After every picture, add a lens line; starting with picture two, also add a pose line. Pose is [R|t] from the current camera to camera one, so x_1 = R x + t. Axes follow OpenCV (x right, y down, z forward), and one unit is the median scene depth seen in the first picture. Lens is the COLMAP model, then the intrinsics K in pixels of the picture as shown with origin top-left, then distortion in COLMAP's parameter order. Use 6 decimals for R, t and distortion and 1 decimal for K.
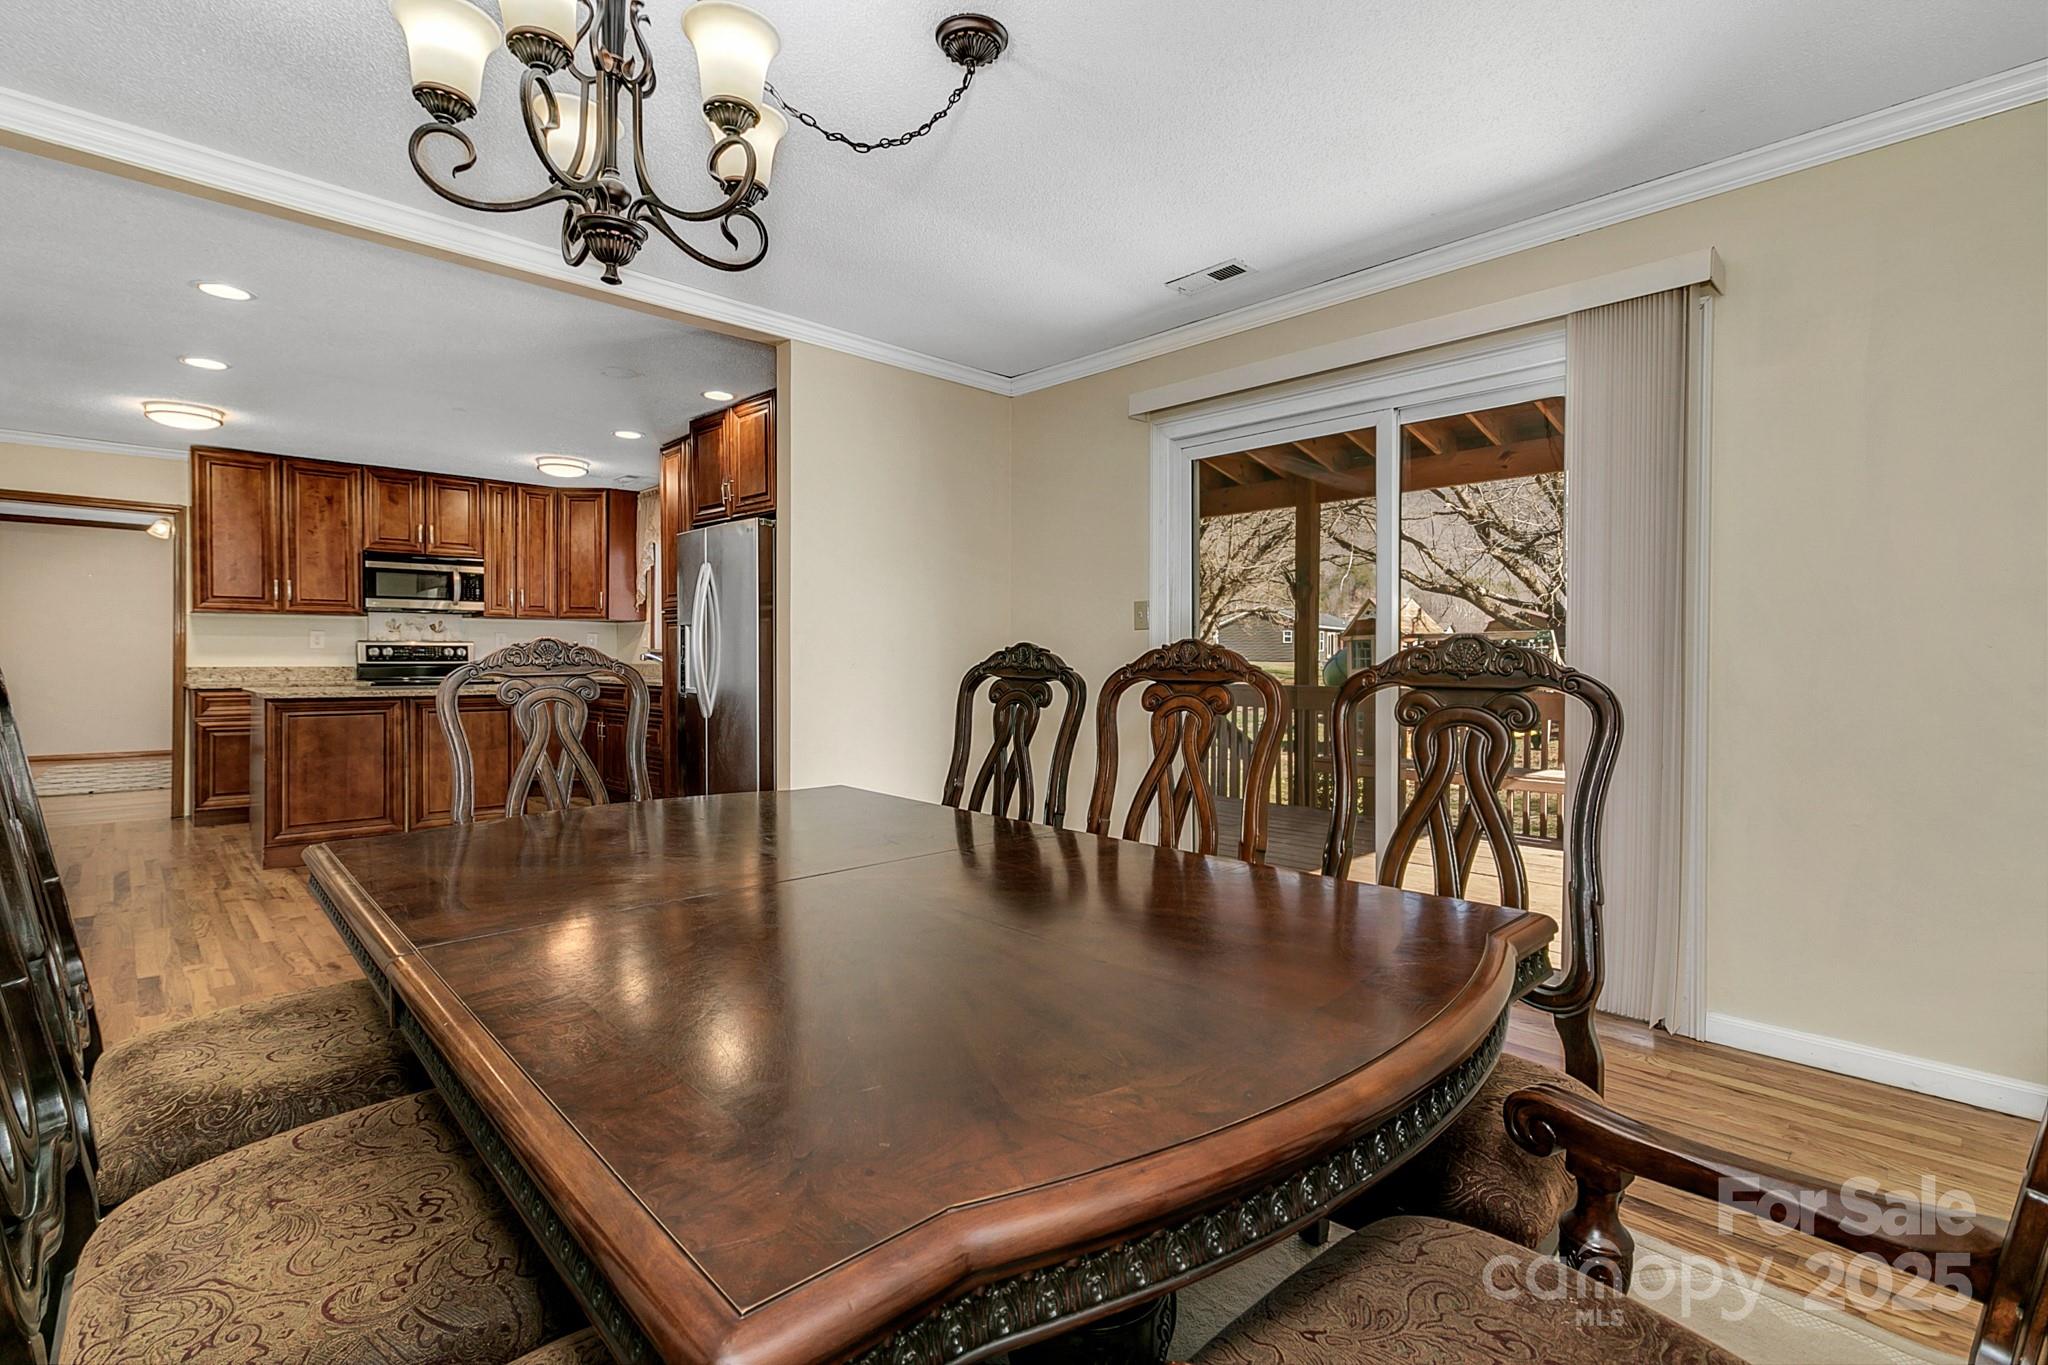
lens RADIAL K [[939.1, 0, 1016.1], [0, 939.1, 671.8], [0, 0, 1]] dist [-0.000251, 0.001133]
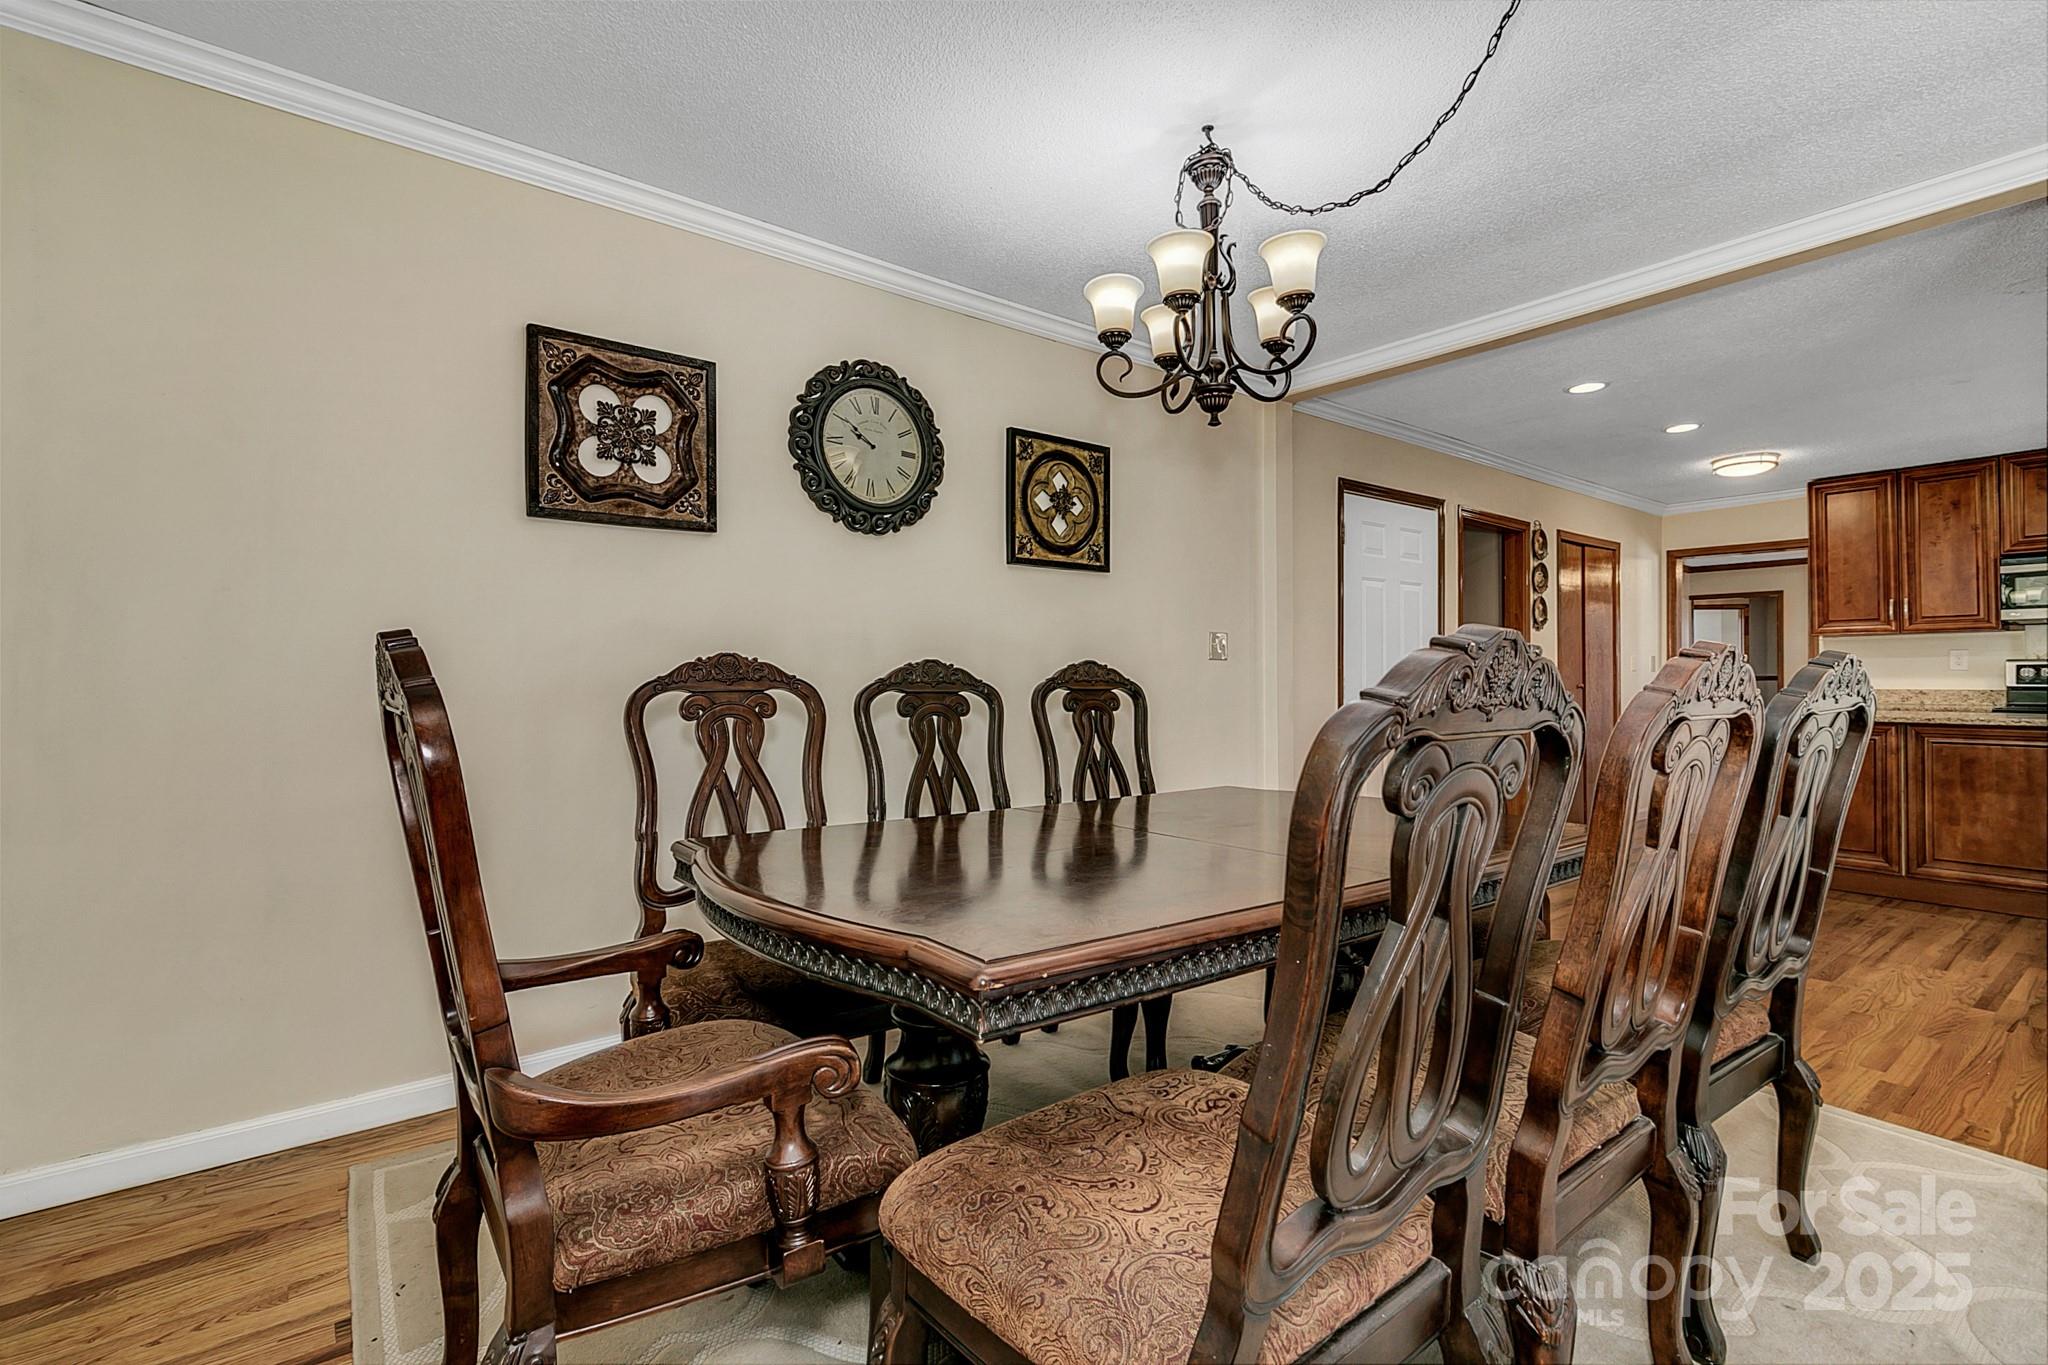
lens RADIAL K [[939.1, 0, 1024.0], [0, 939.1, 675.8], [0, 0, 1]] dist [-0.000251, 0.001133]
pose [[-0.106539, -0.010274, -0.994255, 0.253773], [-0.012810, 0.999878, -0.008959, 0.000488], [0.994226, 0.011782, -0.106658, 0.206215]]
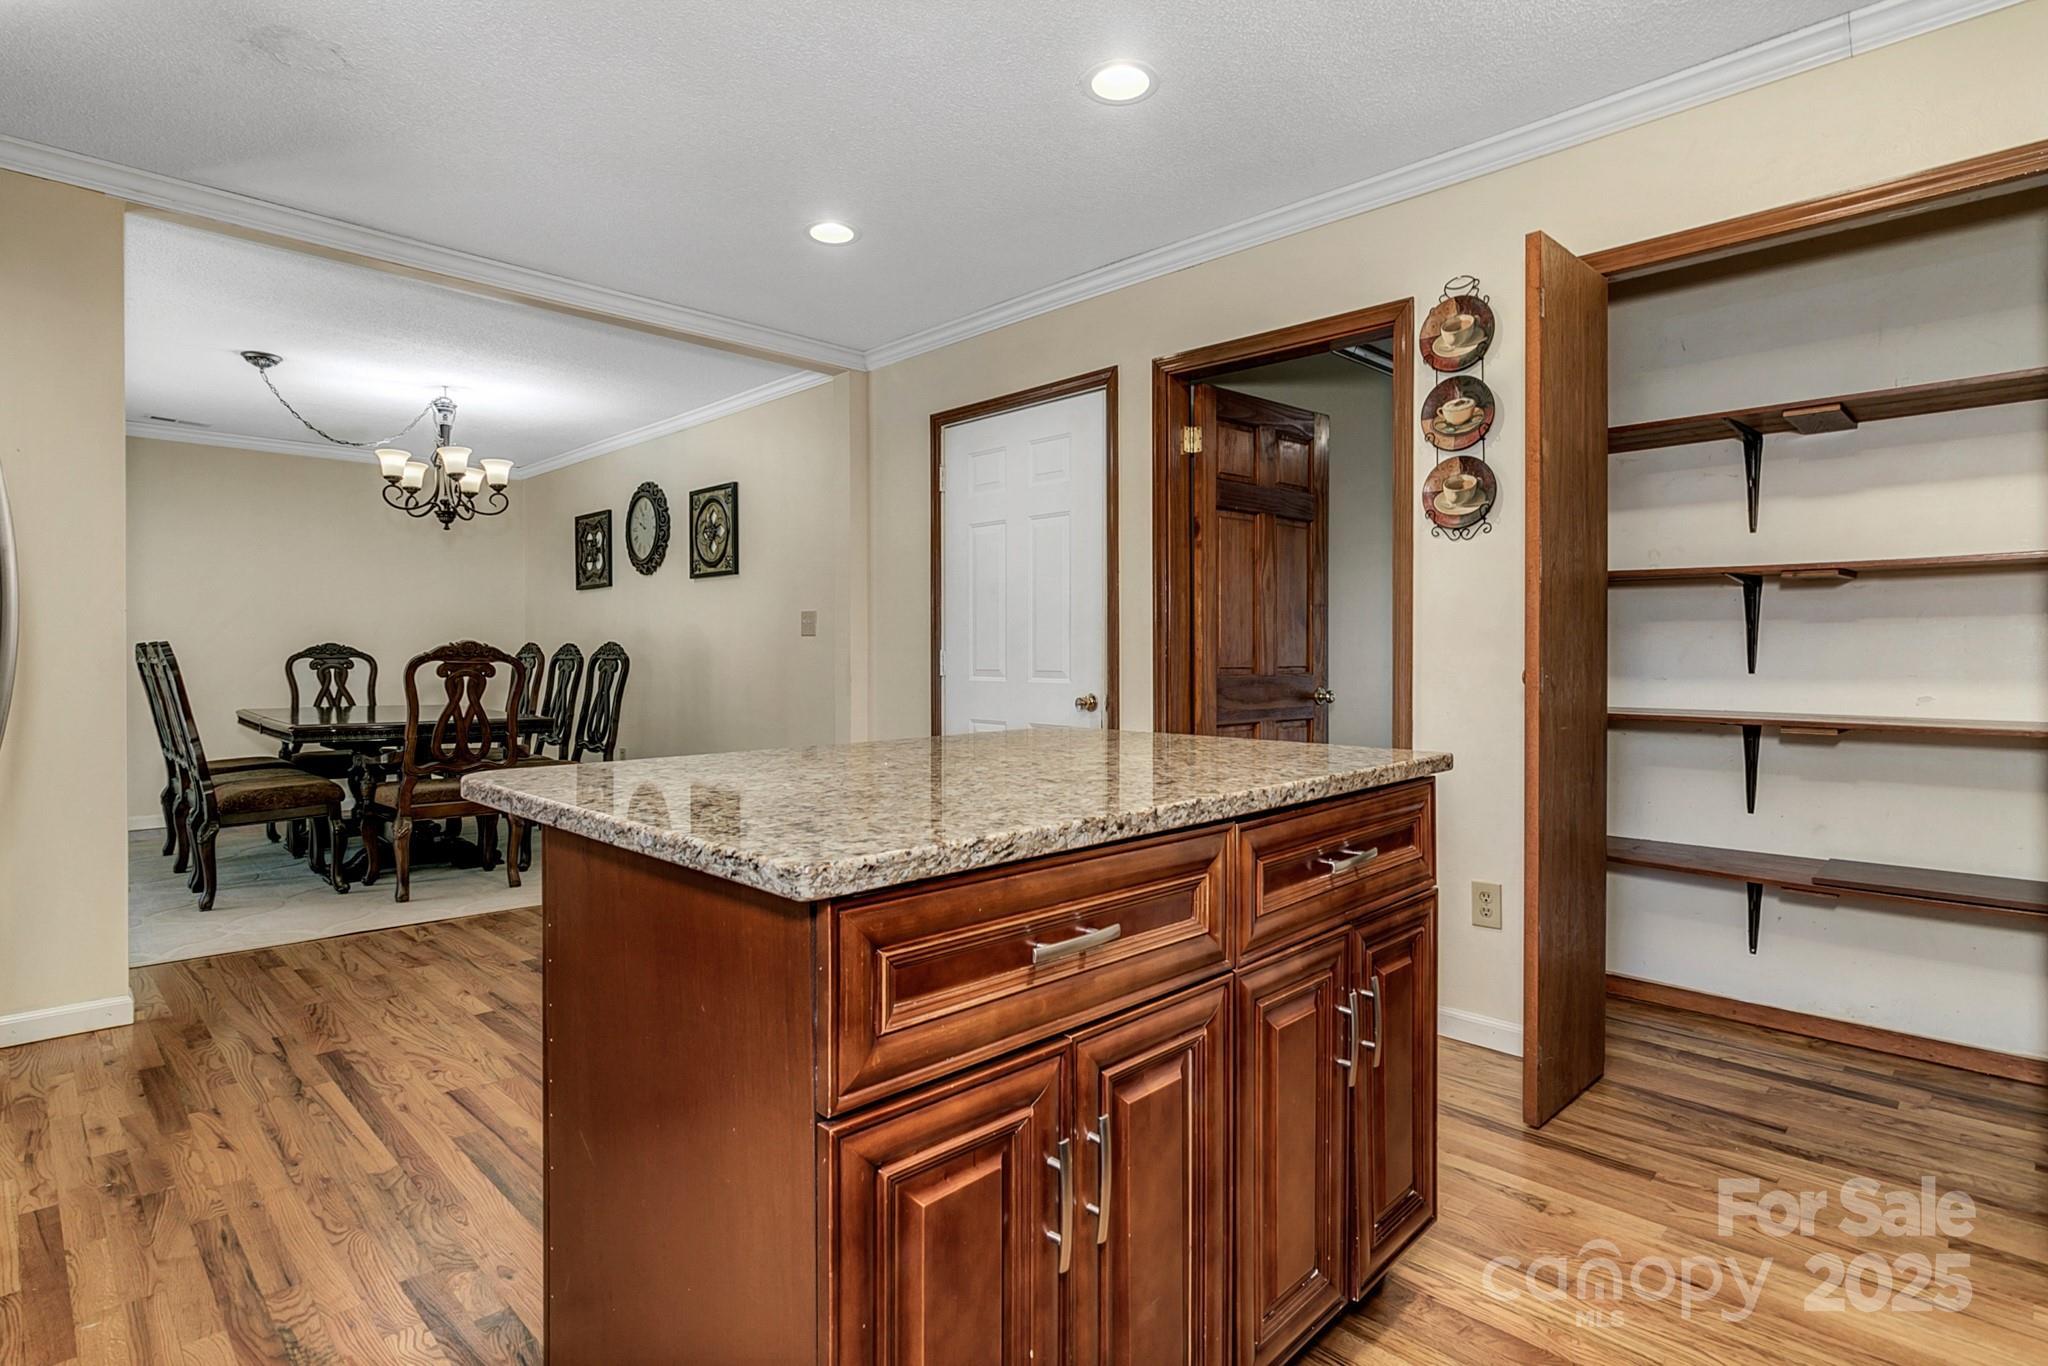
lens RADIAL K [[1024.3, 0, 1014.6], [0, 1024.3, 656.1], [0, 0, 1]] dist [-0.000194, -0.001120]
pose [[-0.999788, -0.004035, -0.020198, -0.521177], [-0.004355, 0.999865, 0.015834, -0.015292], [0.020132, 0.015919, -0.999671, 1.031188]]
